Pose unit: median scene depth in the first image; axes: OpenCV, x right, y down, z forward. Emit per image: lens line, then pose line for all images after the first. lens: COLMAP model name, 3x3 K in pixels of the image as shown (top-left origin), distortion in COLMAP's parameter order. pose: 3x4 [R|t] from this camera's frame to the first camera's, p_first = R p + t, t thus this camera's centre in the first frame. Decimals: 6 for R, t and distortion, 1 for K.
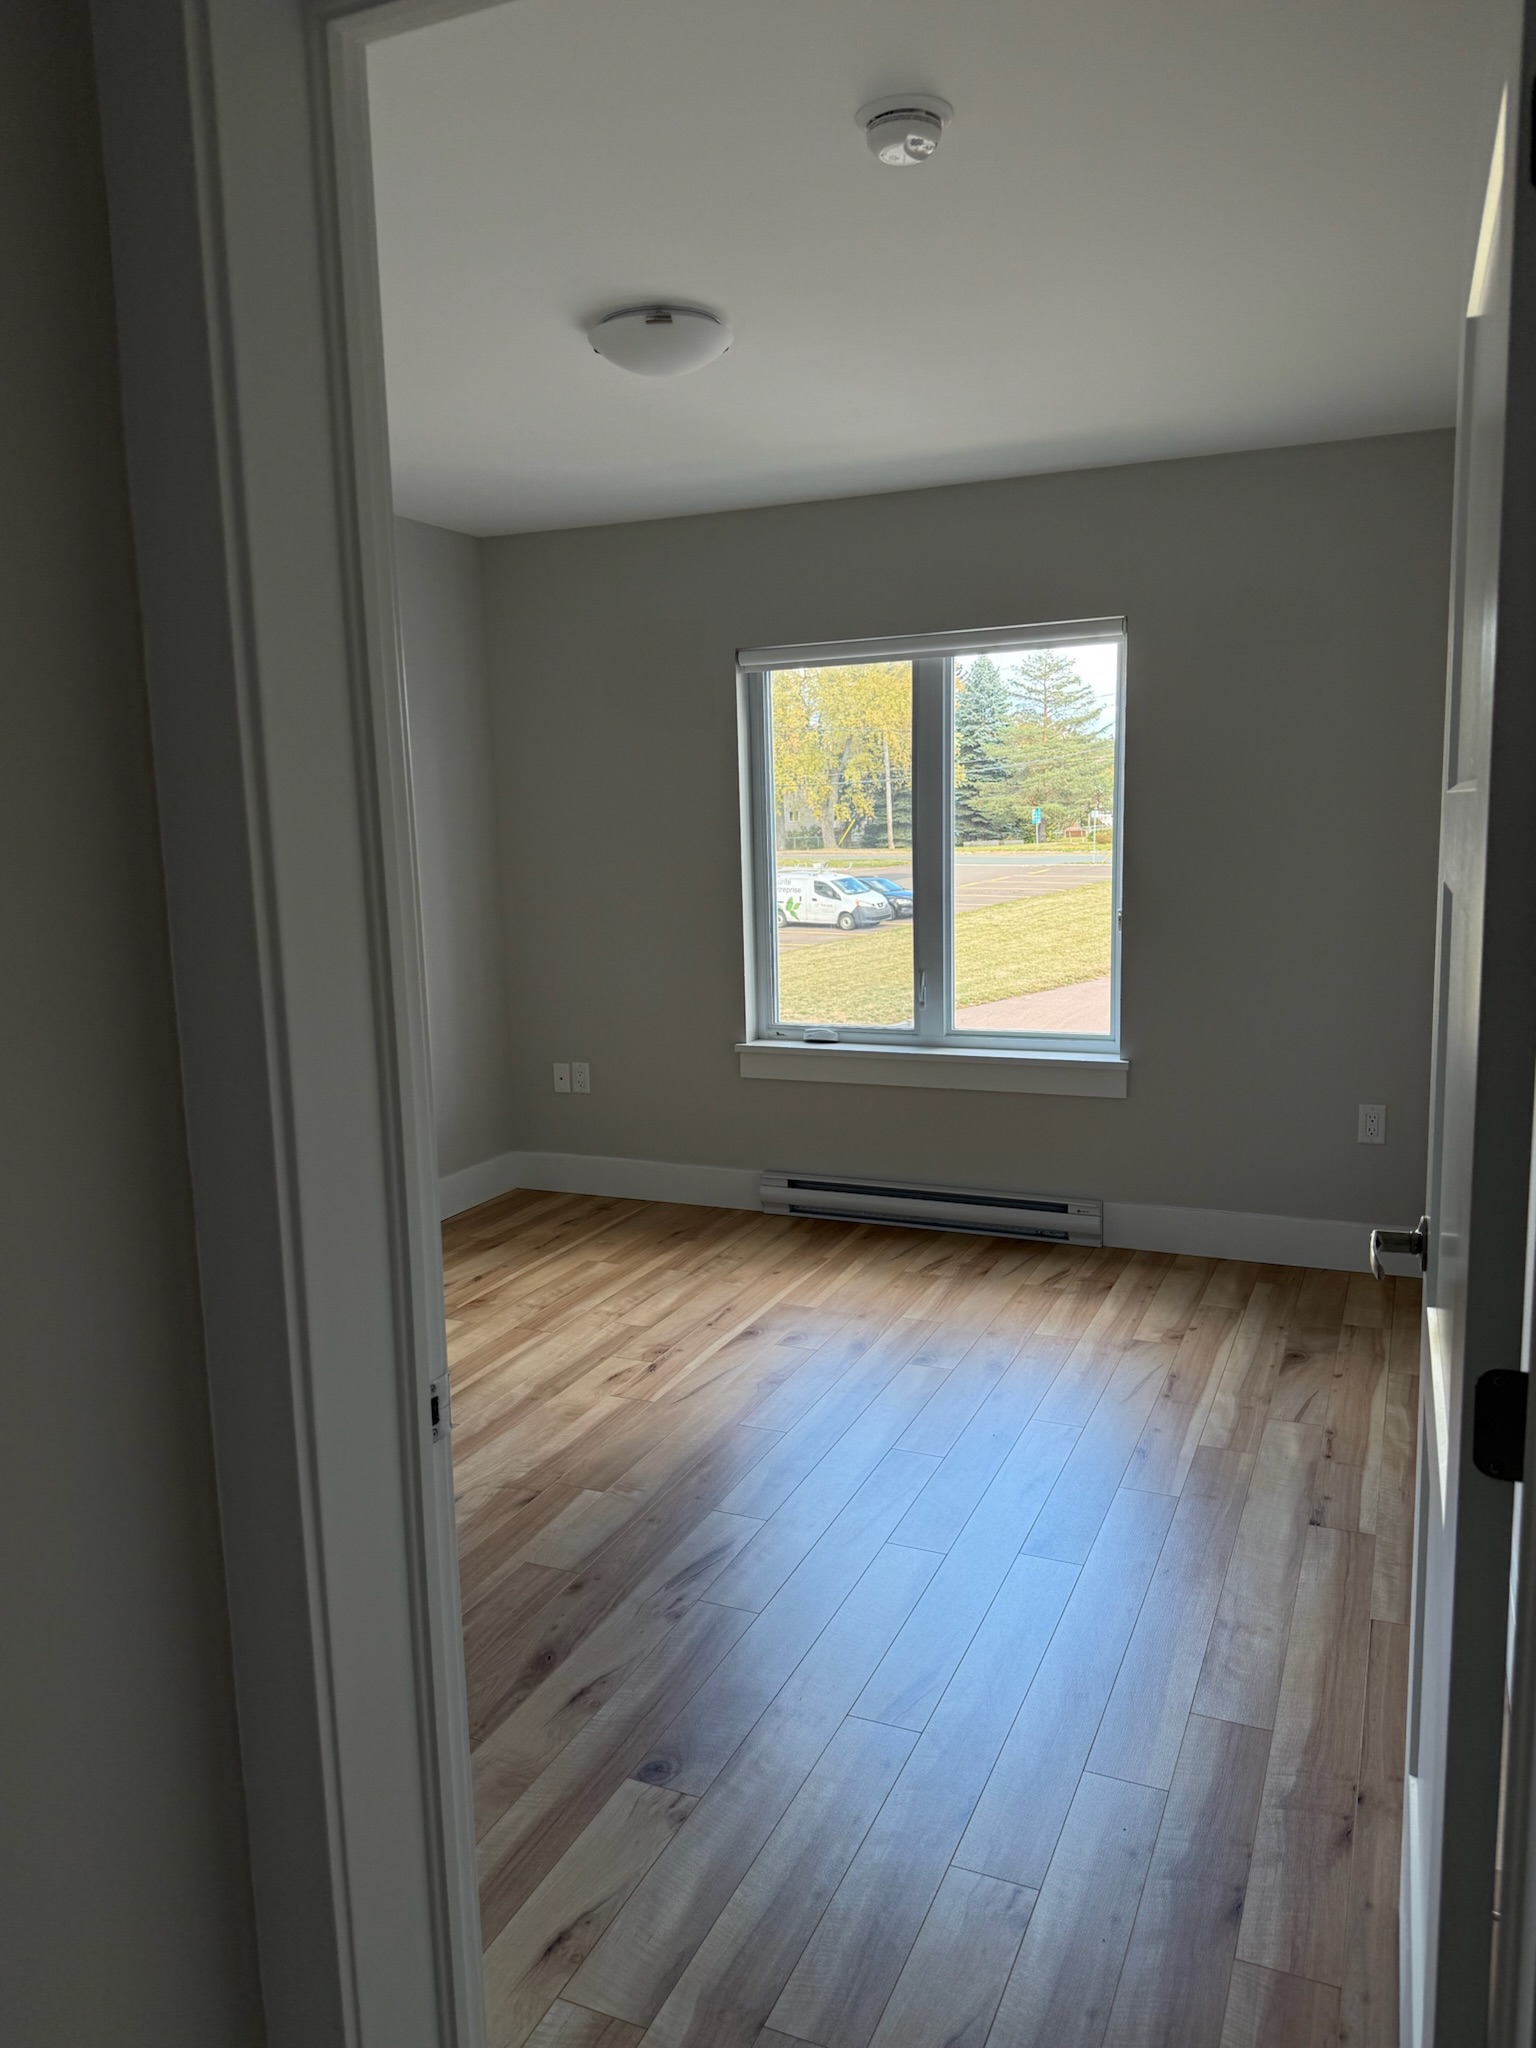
lens RADIAL K [[1431.3, 0, 773.4], [0, 1431.3, 1032.1], [0, 0, 1]] dist [0.053793, -0.009964]
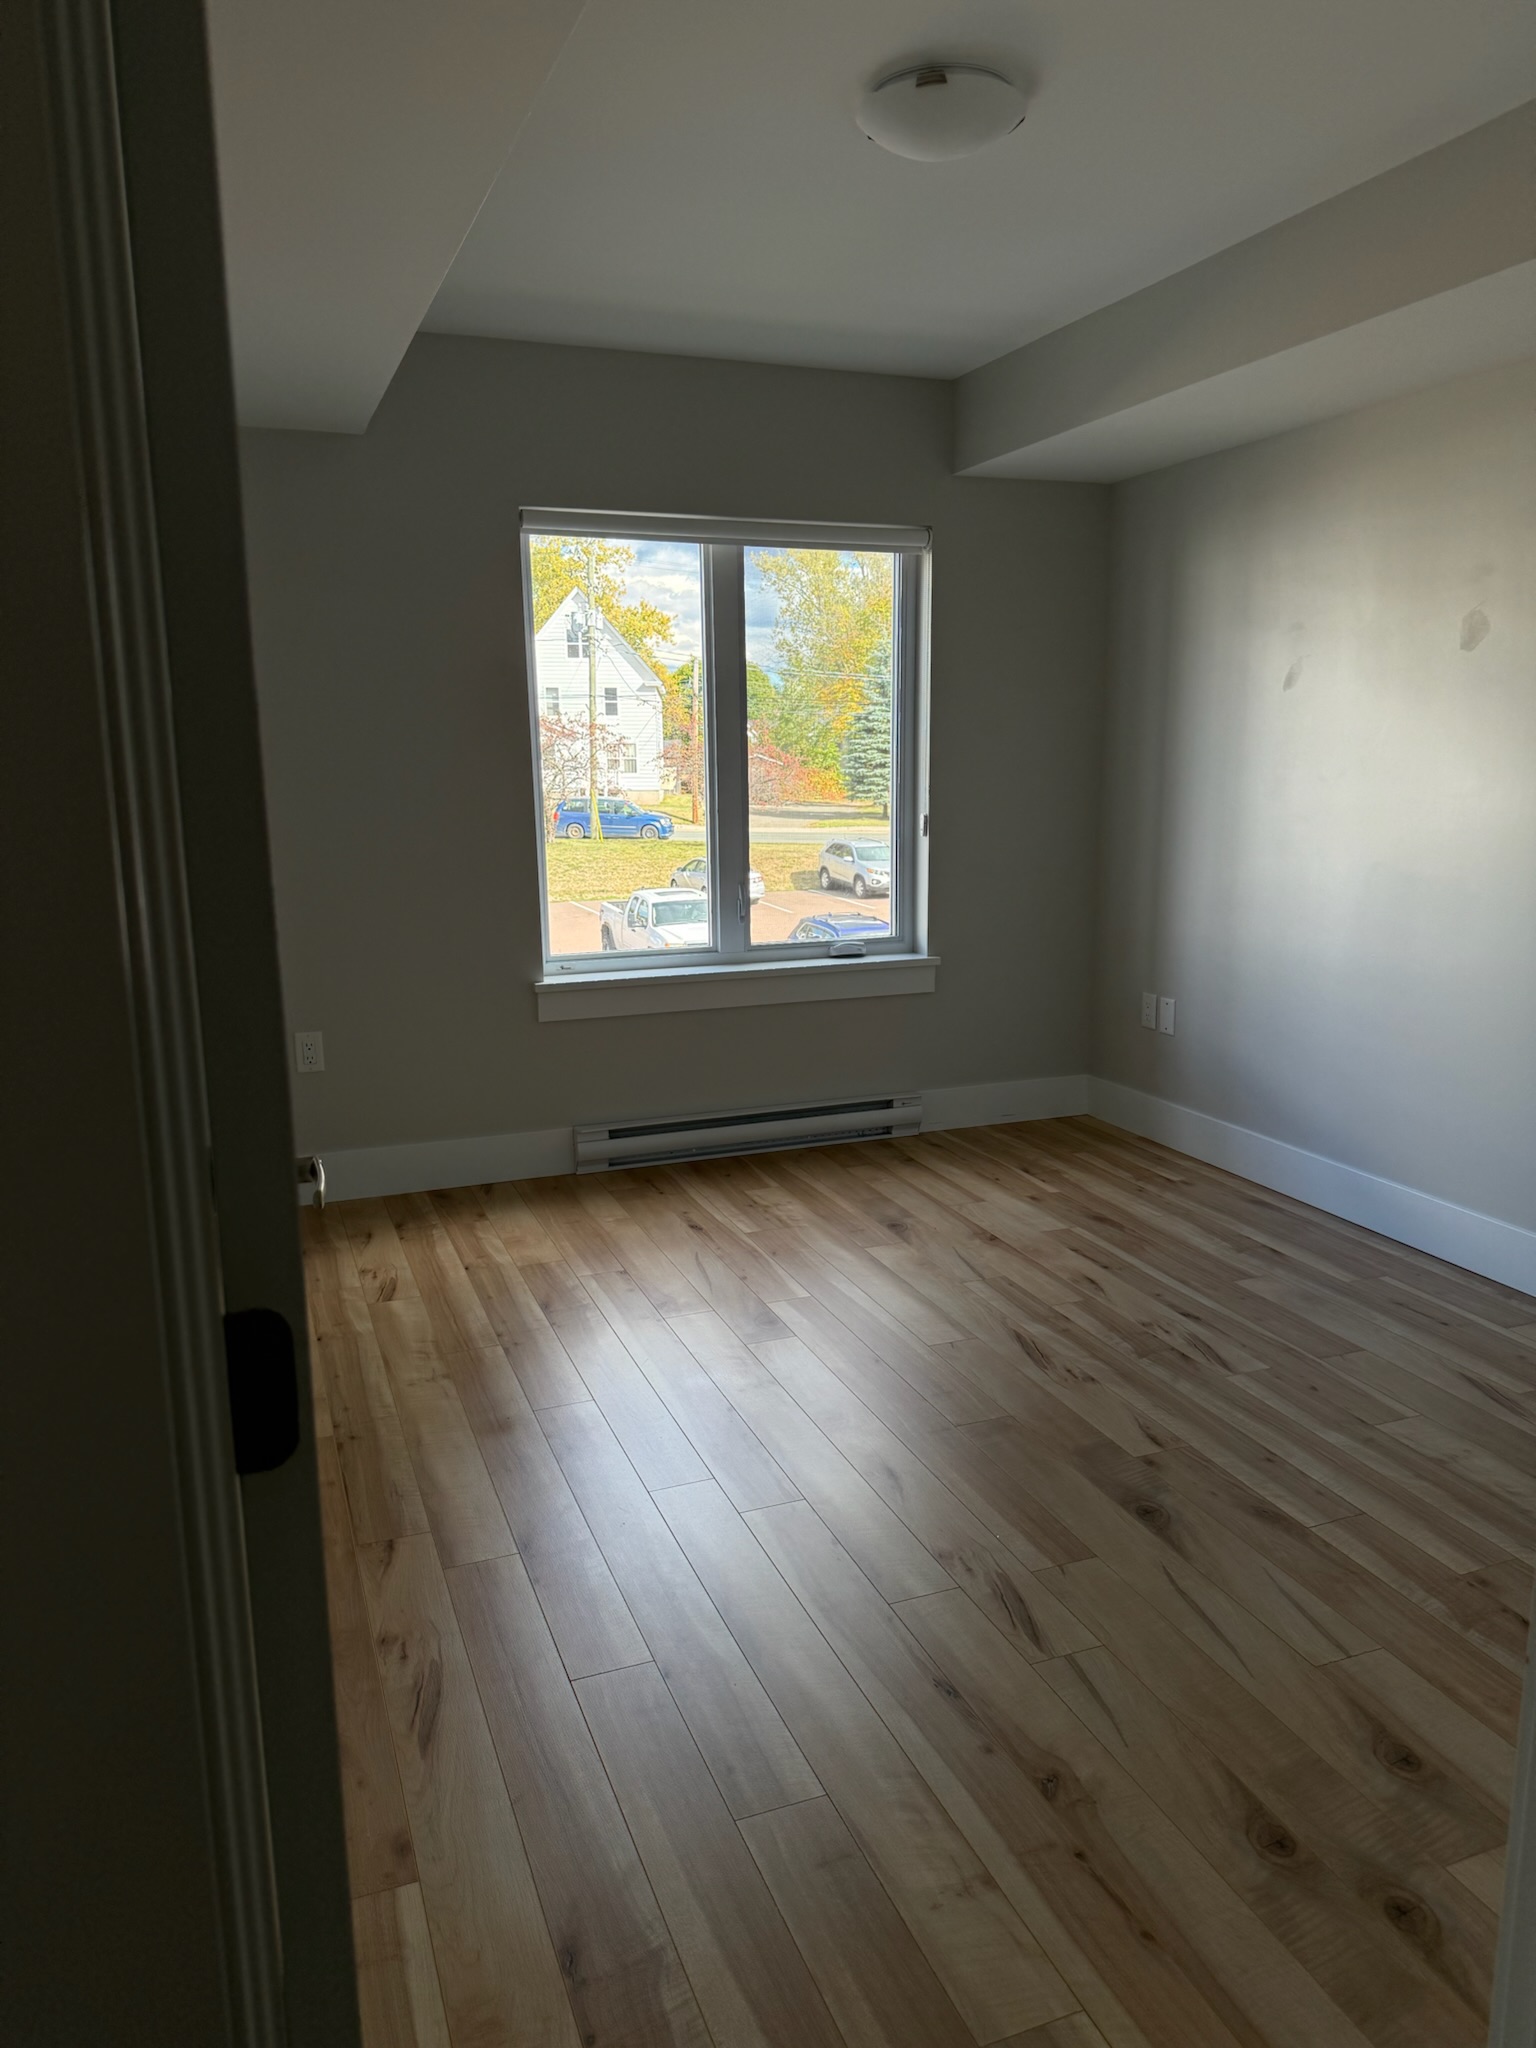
lens RADIAL K [[1431.3, 0, 780.3], [0, 1431.3, 1039.5], [0, 0, 1]] dist [0.053793, -0.009964]
pose [[0.688211, -0.126202, 0.714450, -0.573076], [0.095684, 0.991941, 0.083049, -0.017948], [-0.719173, 0.011206, 0.694740, 0.317823]]
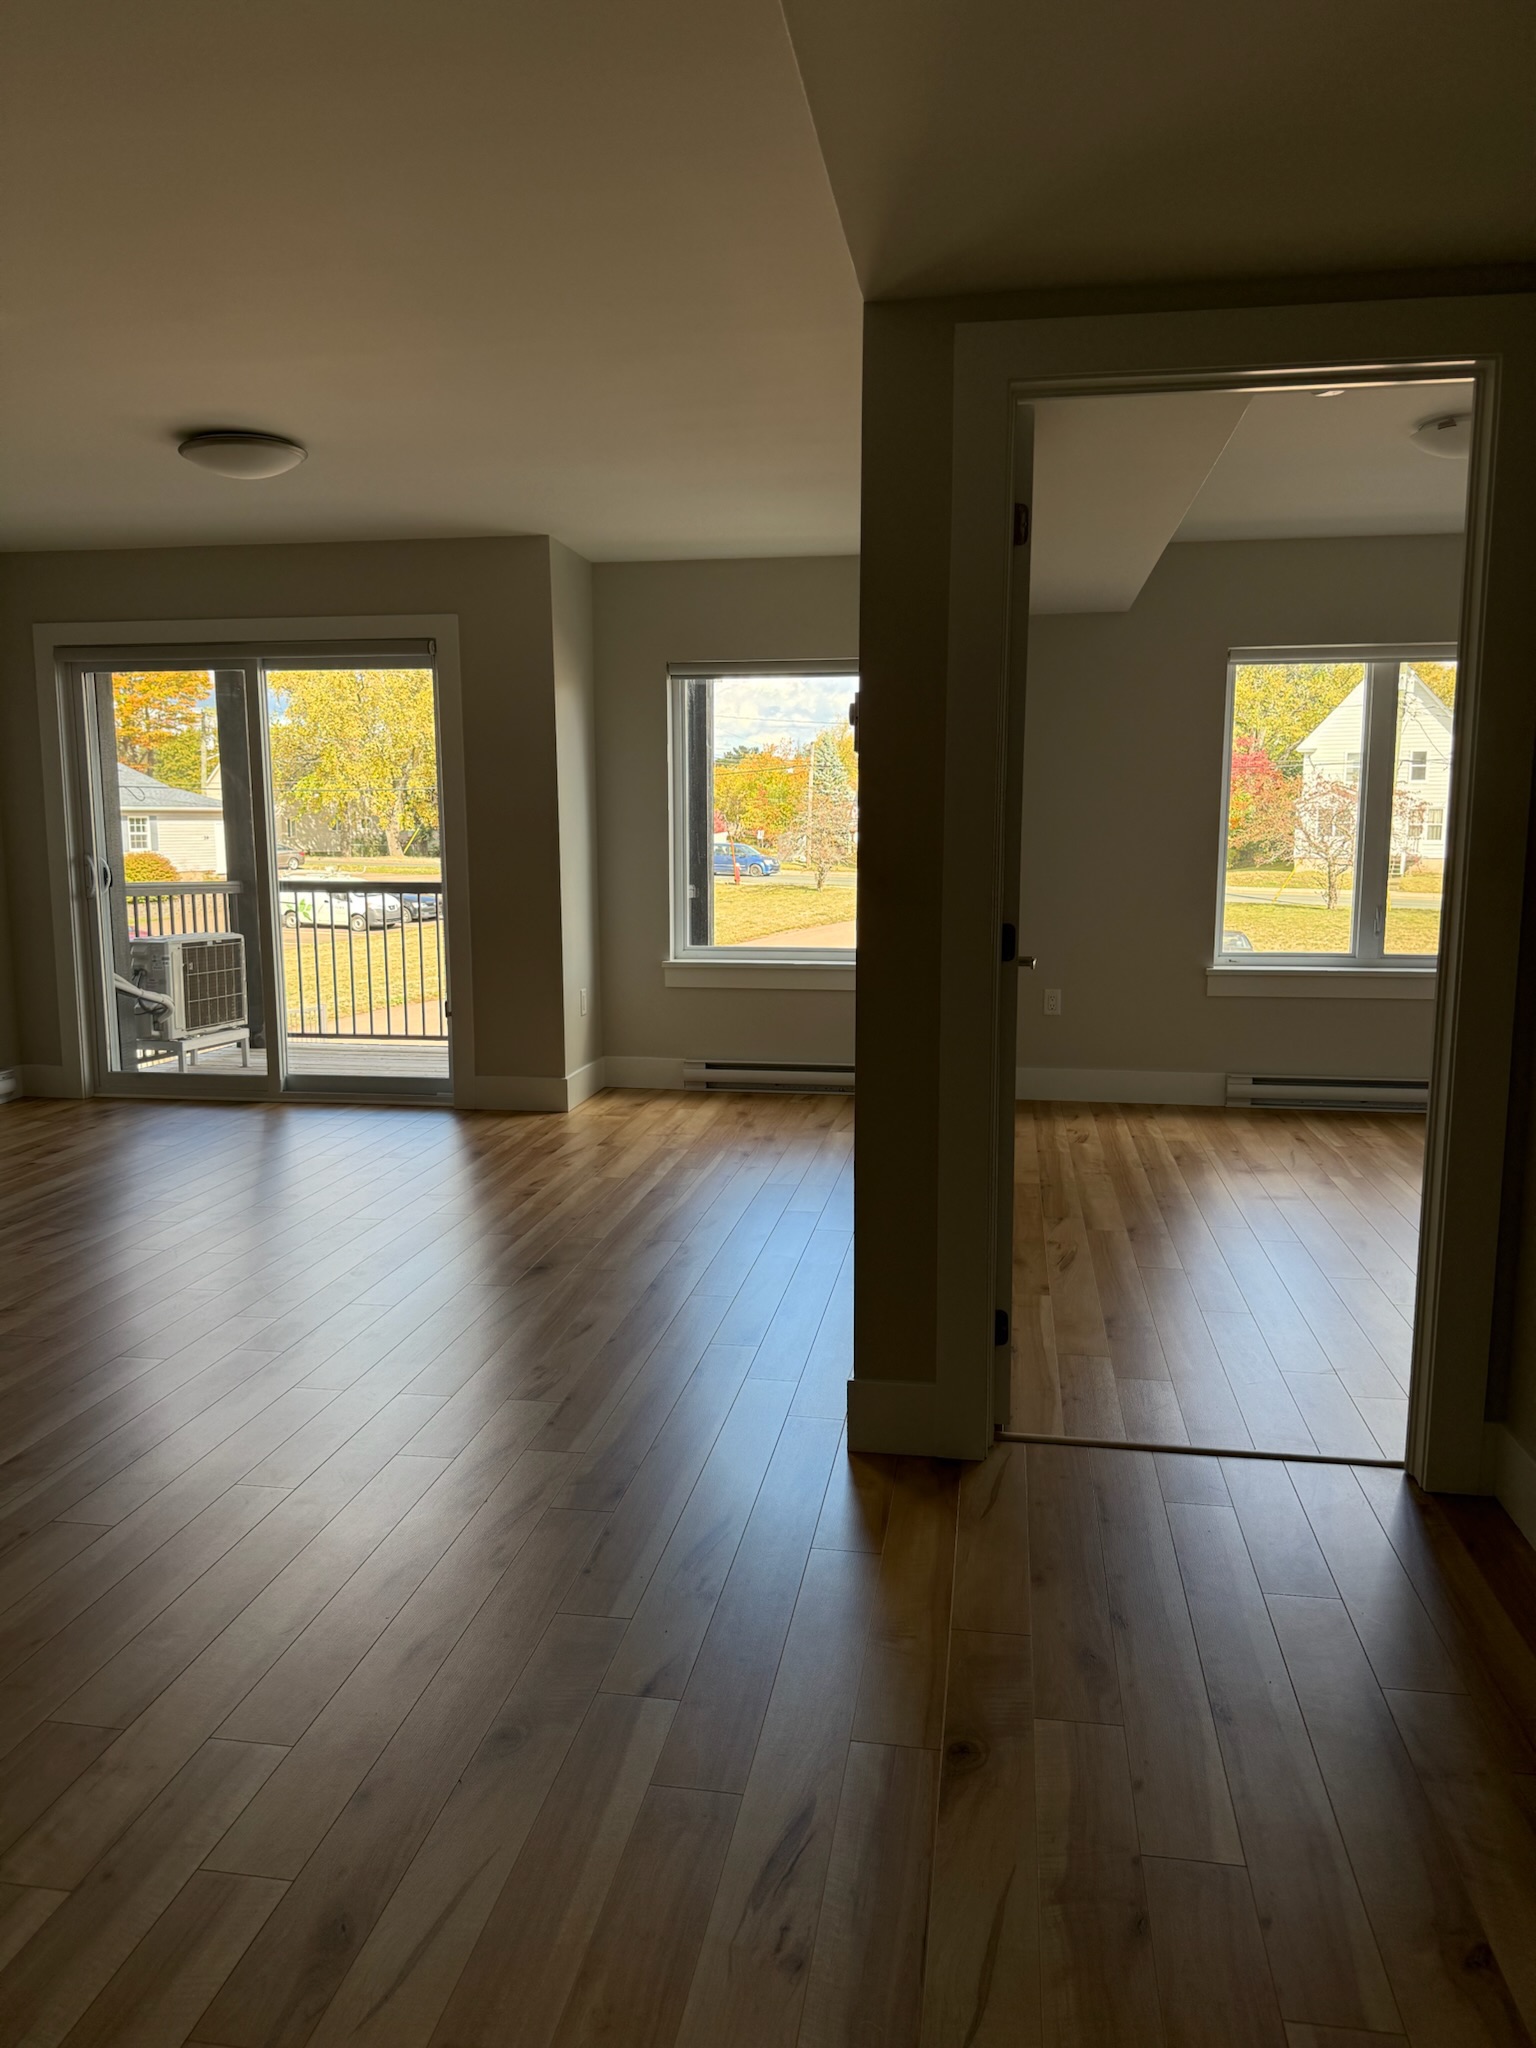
lens RADIAL K [[1431.3, 0, 763.9], [0, 1431.3, 1026.1], [0, 0, 1]] dist [0.053793, -0.009964]
pose [[0.963852, -0.022032, 0.265524, -0.772332], [0.024398, 0.999687, -0.005616, 0.056908], [-0.265317, 0.011891, 0.964088, -0.107964]]
